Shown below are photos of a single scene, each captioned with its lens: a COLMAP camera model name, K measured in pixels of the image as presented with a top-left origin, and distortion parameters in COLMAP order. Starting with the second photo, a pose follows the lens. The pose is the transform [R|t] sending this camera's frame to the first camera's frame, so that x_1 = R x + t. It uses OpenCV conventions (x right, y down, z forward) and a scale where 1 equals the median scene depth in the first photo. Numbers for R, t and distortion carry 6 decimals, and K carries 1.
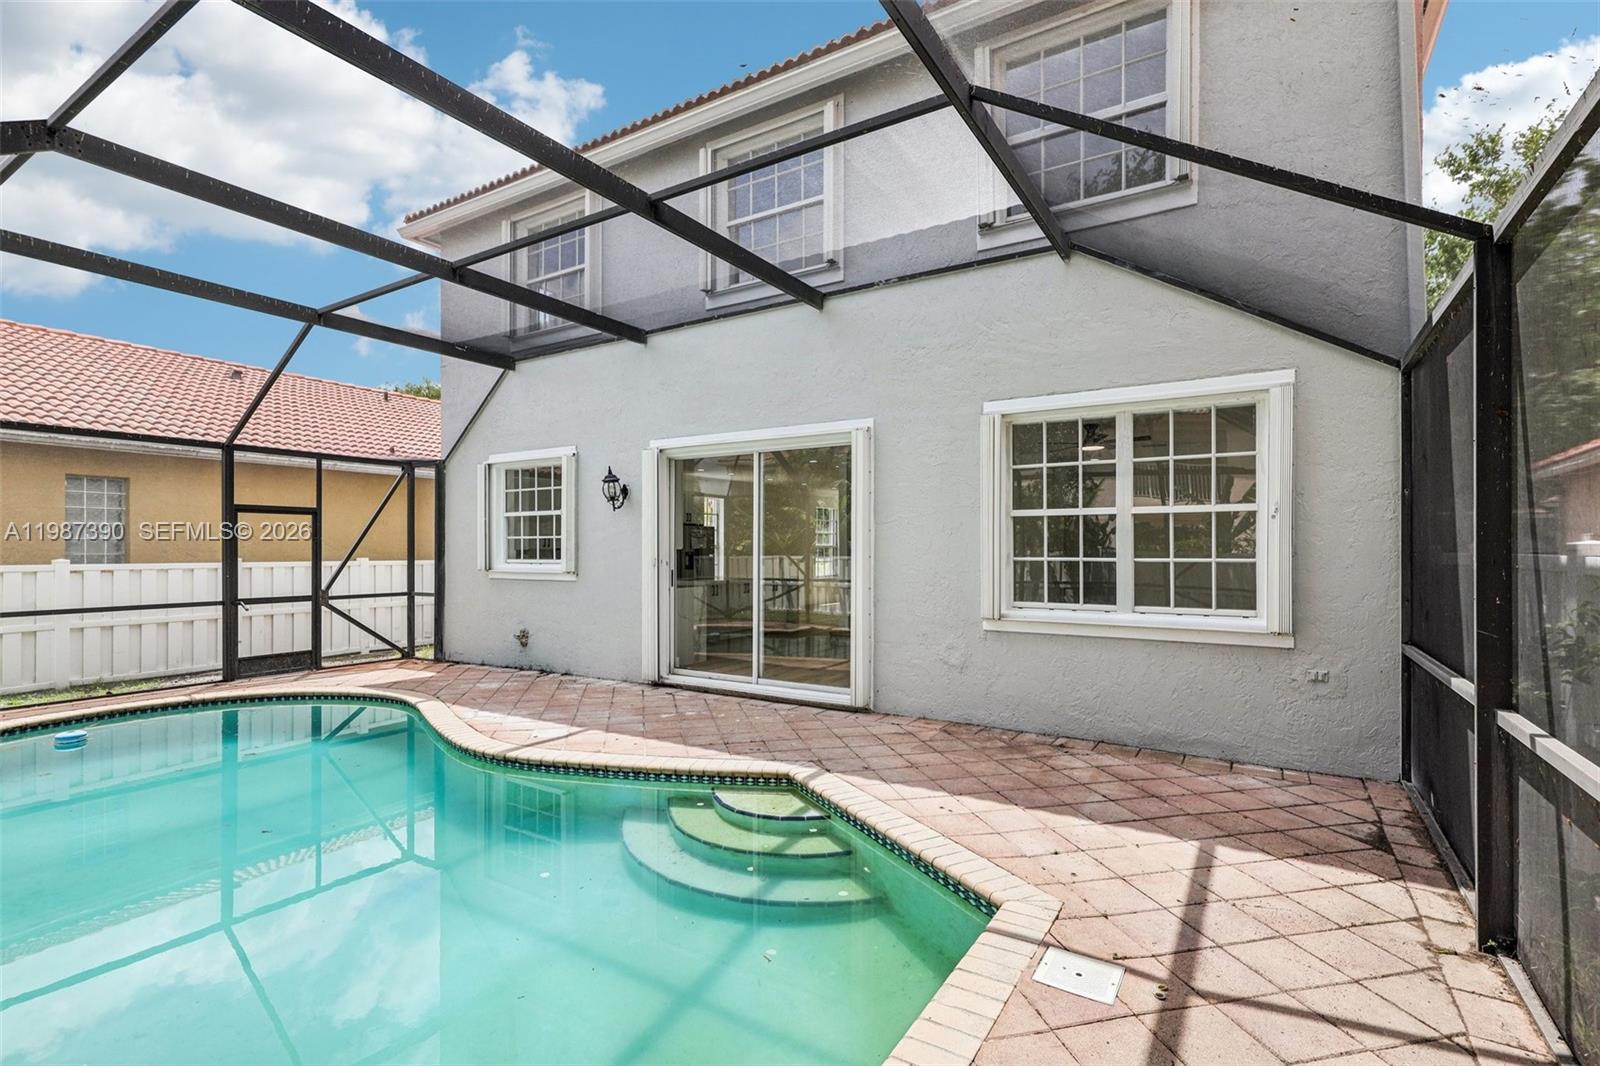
lens RADIAL K [[739.9, 0, 825.8], [0, 739.9, 547.8], [0, 0, 1]] dist [0.000271, -0.000290]
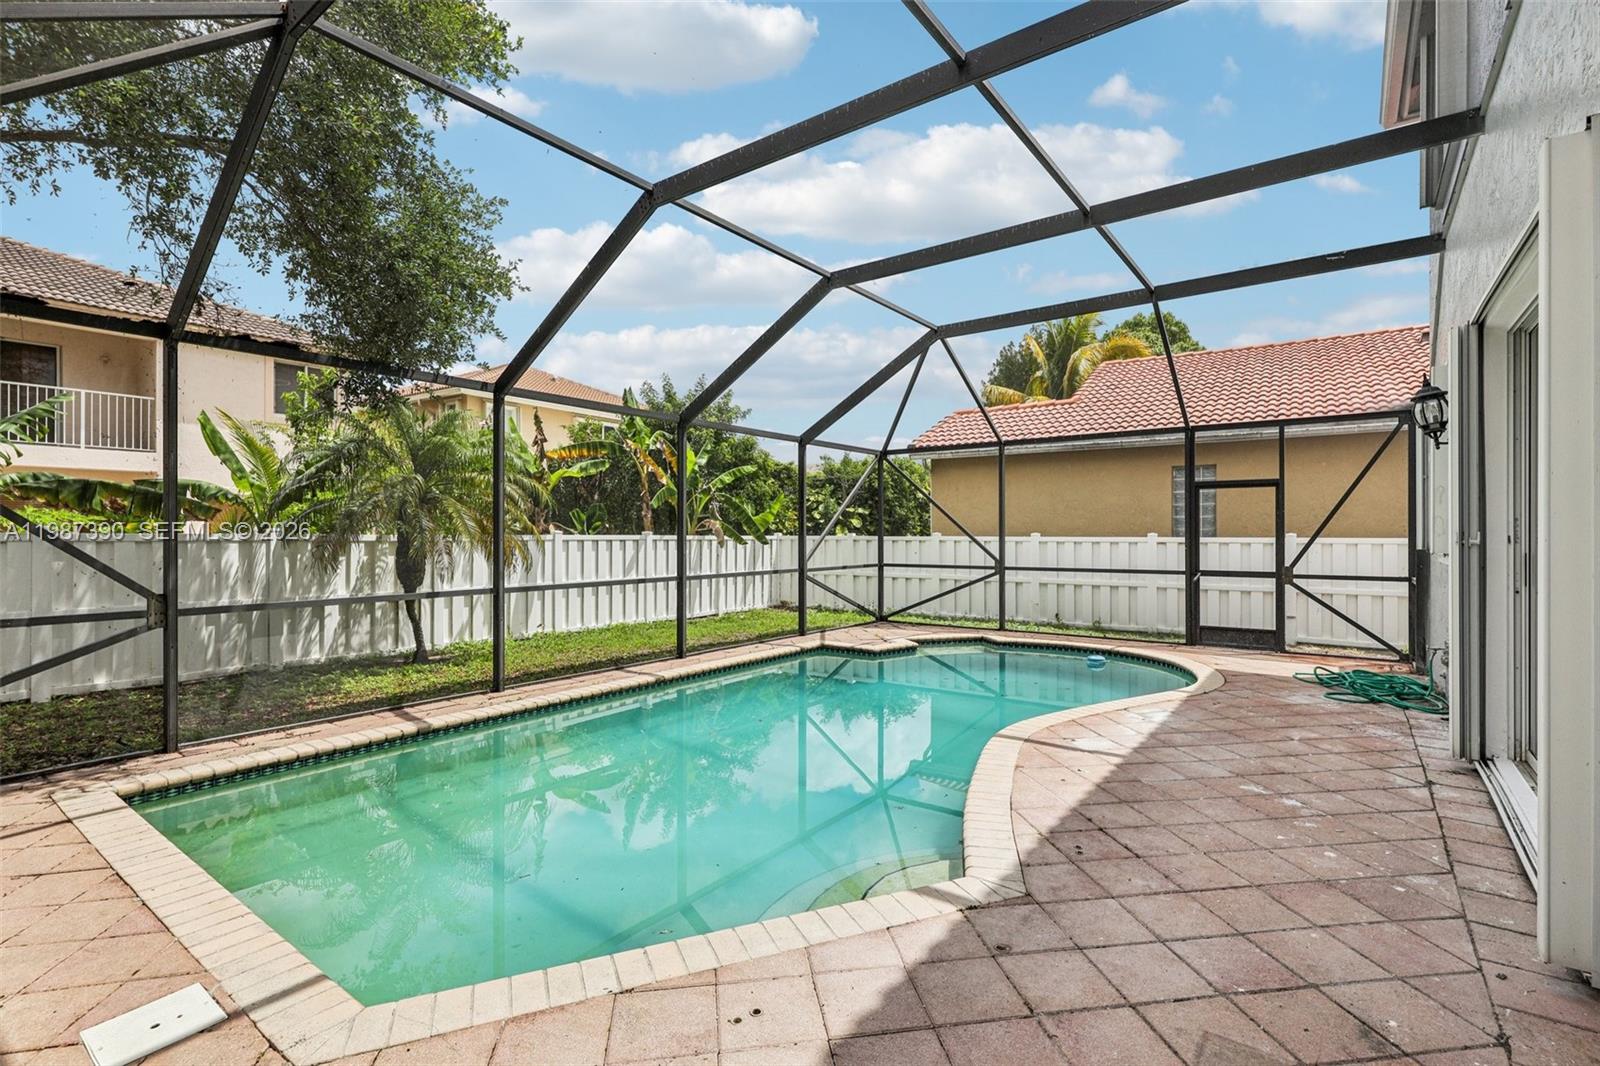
lens RADIAL K [[739.9, 0, 806.1], [0, 739.9, 536.6], [0, 0, 1]] dist [0.000271, -0.000290]
pose [[-0.099896, 0.004534, -0.994988, 0.392438], [0.002053, 0.999988, 0.004350, 0.017278], [0.994996, -0.001609, -0.099904, 0.656479]]
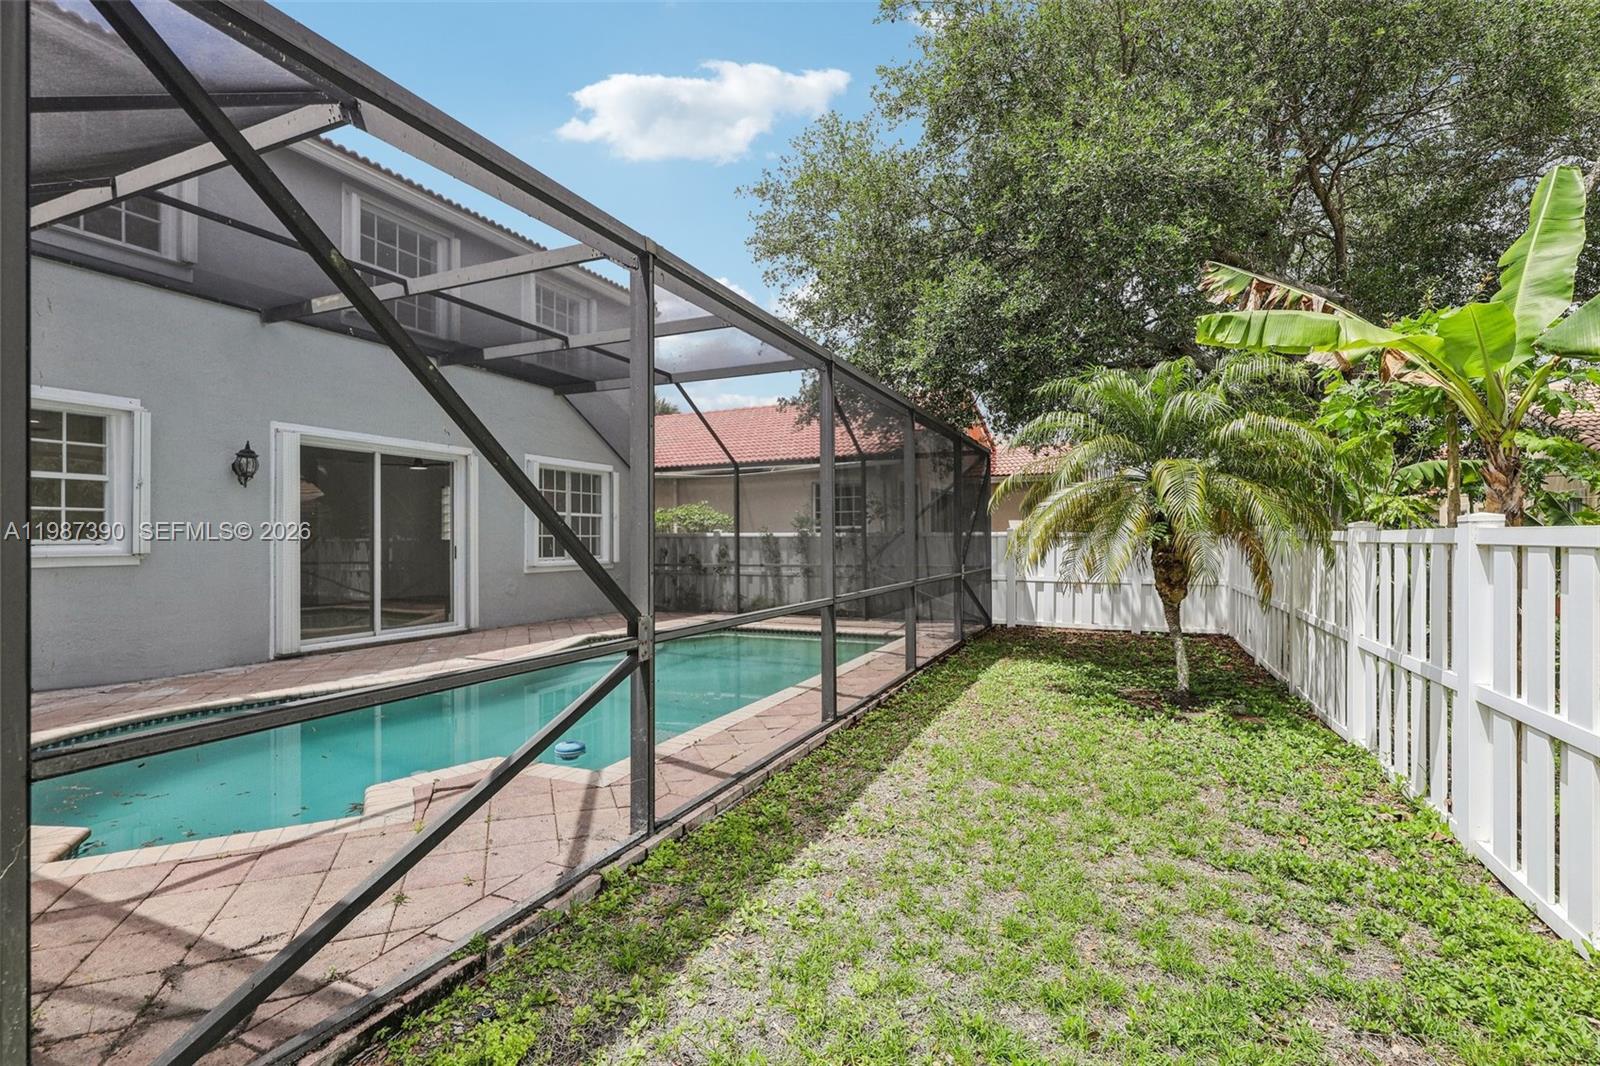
lens RADIAL K [[739.9, 0, 798.4], [0, 739.9, 538.7], [0, 0, 1]] dist [0.000271, -0.000290]
pose [[-0.118875, 0.002336, 0.992906, -1.533591], [0.001632, 0.999996, -0.002158, 0.023432], [-0.992908, 0.001364, -0.118879, 0.465226]]
